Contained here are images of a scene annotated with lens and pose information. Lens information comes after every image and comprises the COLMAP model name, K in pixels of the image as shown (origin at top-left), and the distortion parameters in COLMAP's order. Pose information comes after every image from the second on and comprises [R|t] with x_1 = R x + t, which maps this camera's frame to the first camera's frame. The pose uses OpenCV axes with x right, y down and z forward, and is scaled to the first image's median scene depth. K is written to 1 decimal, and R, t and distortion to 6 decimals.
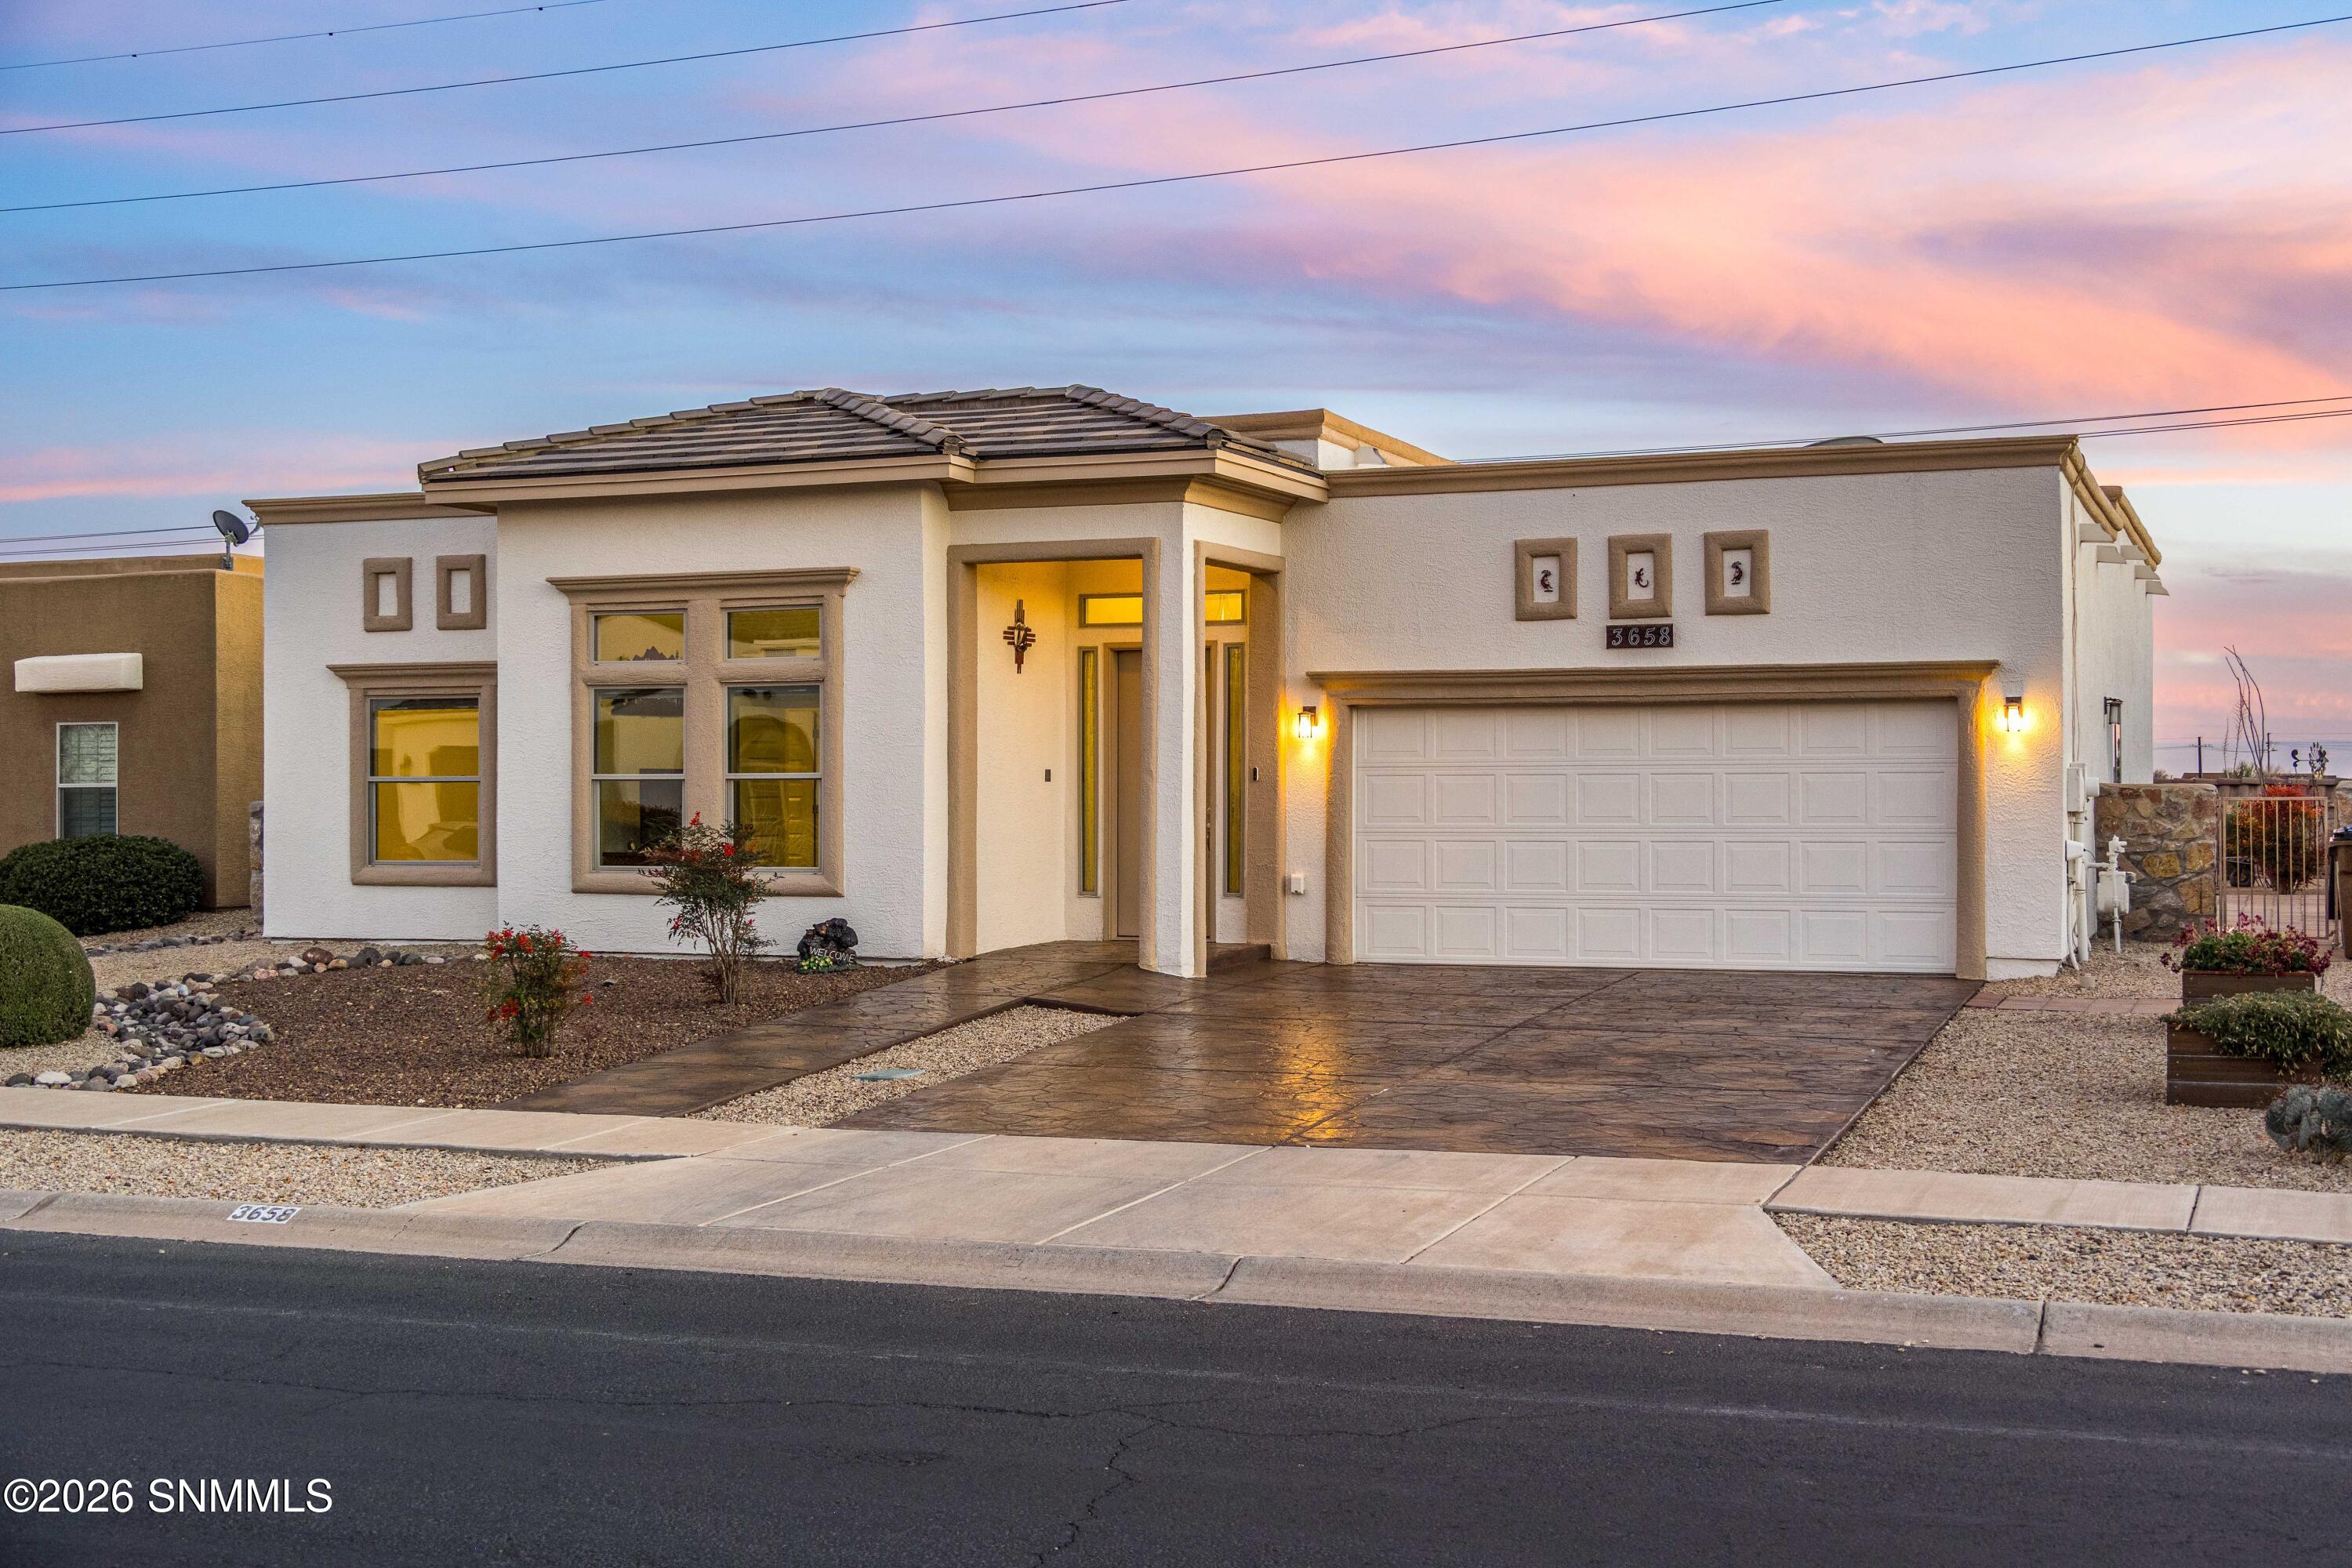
lens RADIAL K [[2722.6, 0, 1252.3], [0, 2722.6, 809.2], [0, 0, 1]] dist [0.005278, -0.026066]
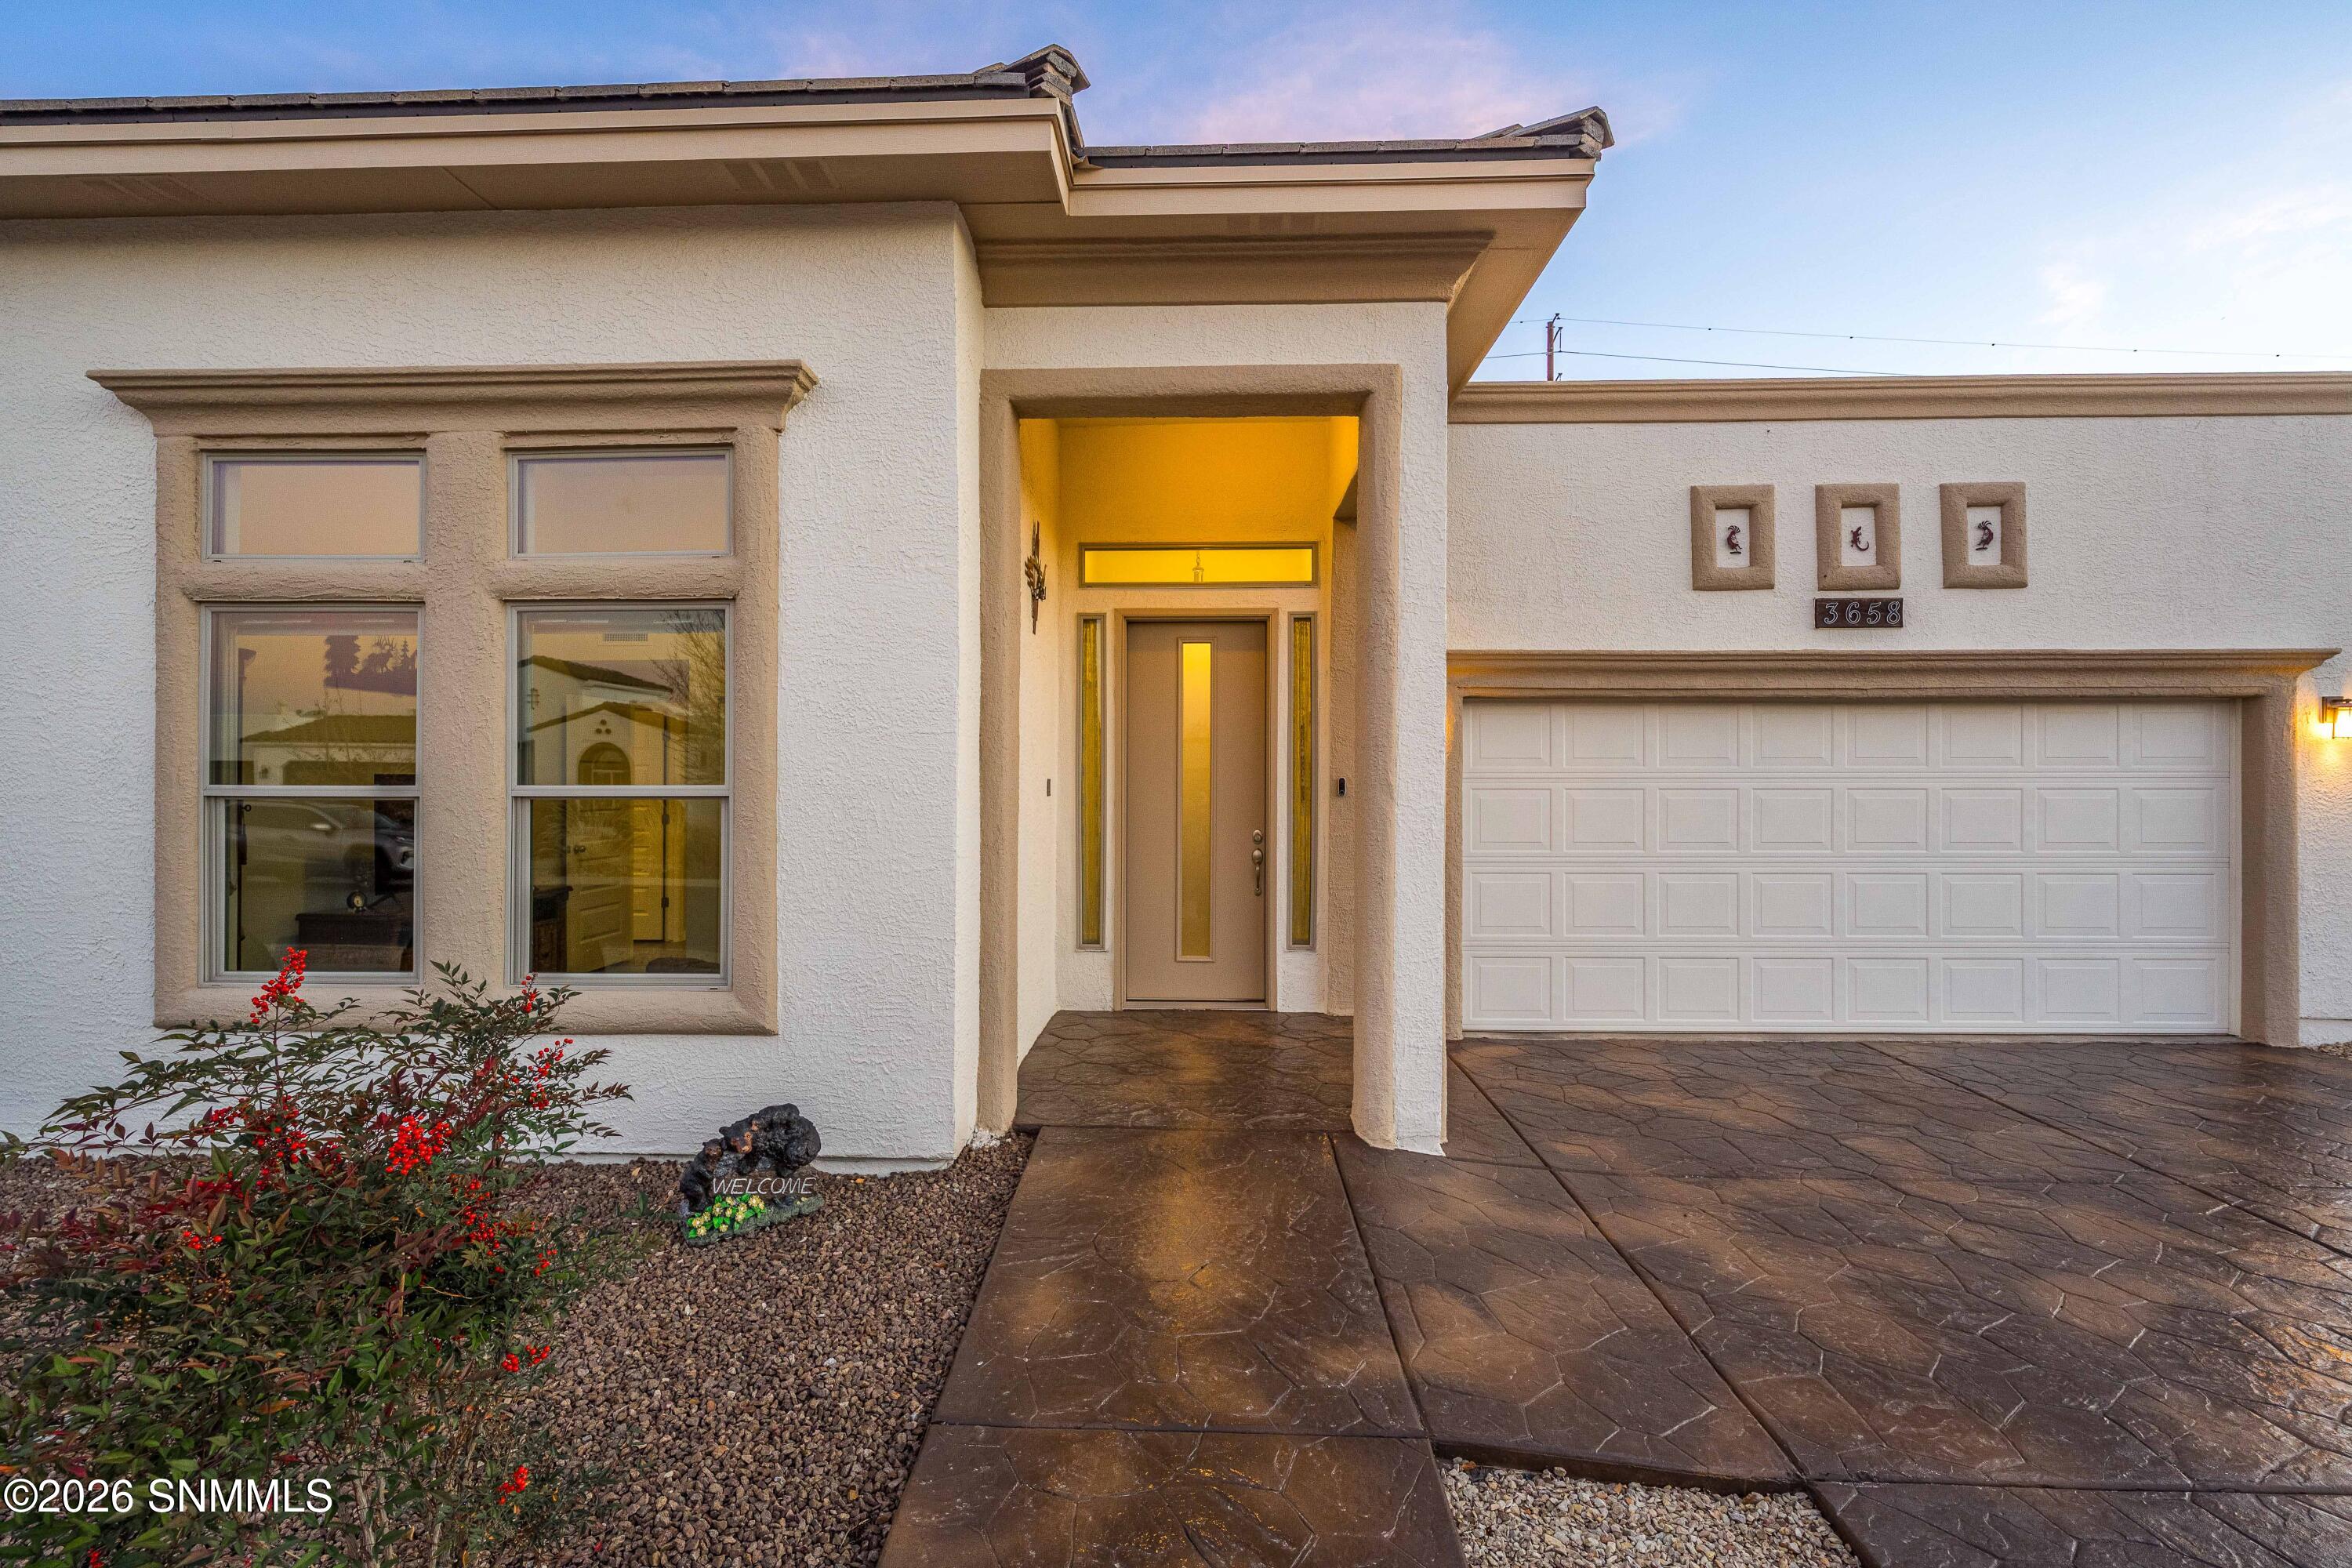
lens RADIAL K [[1041.2, 0, 1173.9], [0, 1041.2, 780.3], [0, 0, 1]] dist [-0.003989, 0.000022]
pose [[0.947782, 0.004441, 0.318888, -0.137510], [-0.001175, 0.999945, -0.010433, -0.012027], [-0.318917, 0.009514, 0.947735, 0.770597]]
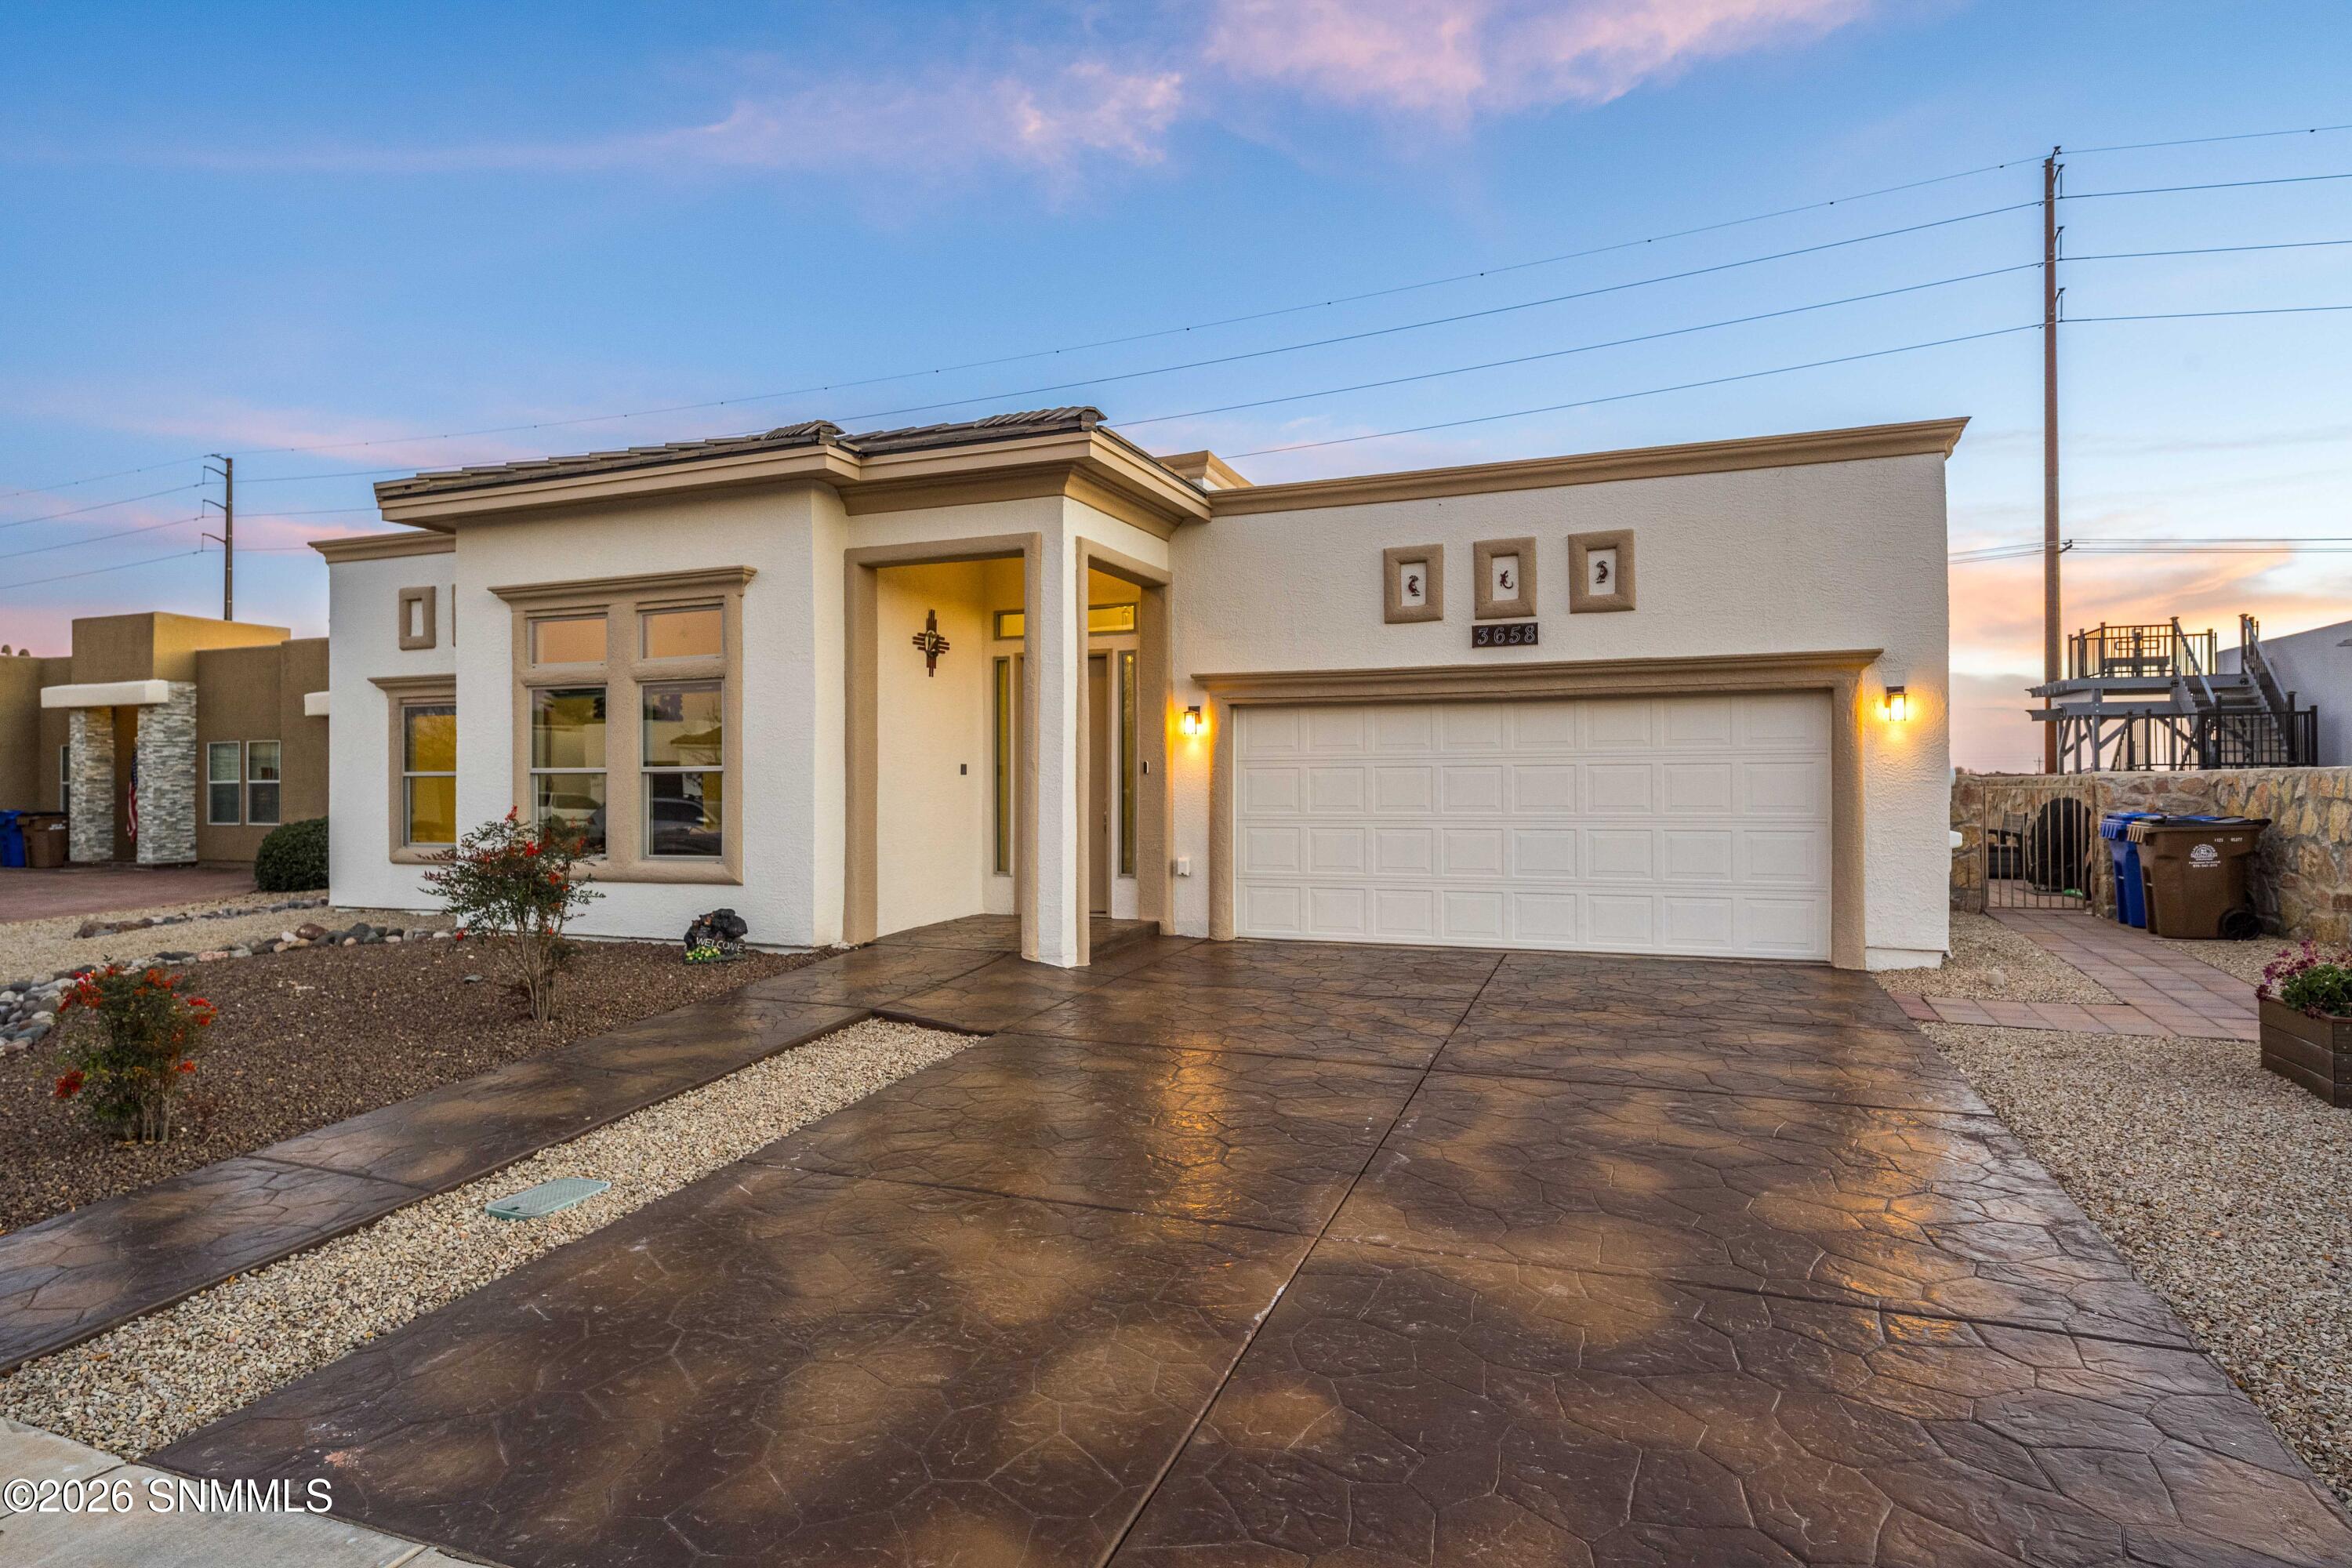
lens RADIAL K [[1249.7, 0, 1176.0], [0, 1249.7, 784.0], [0, 0, 1]] dist [-0.002301, -0.000539]
pose [[0.999898, -0.001959, -0.014126, 0.021385], [0.001865, 0.999976, -0.006672, -0.002840], [0.014138, 0.006645, 0.999878, 0.508383]]
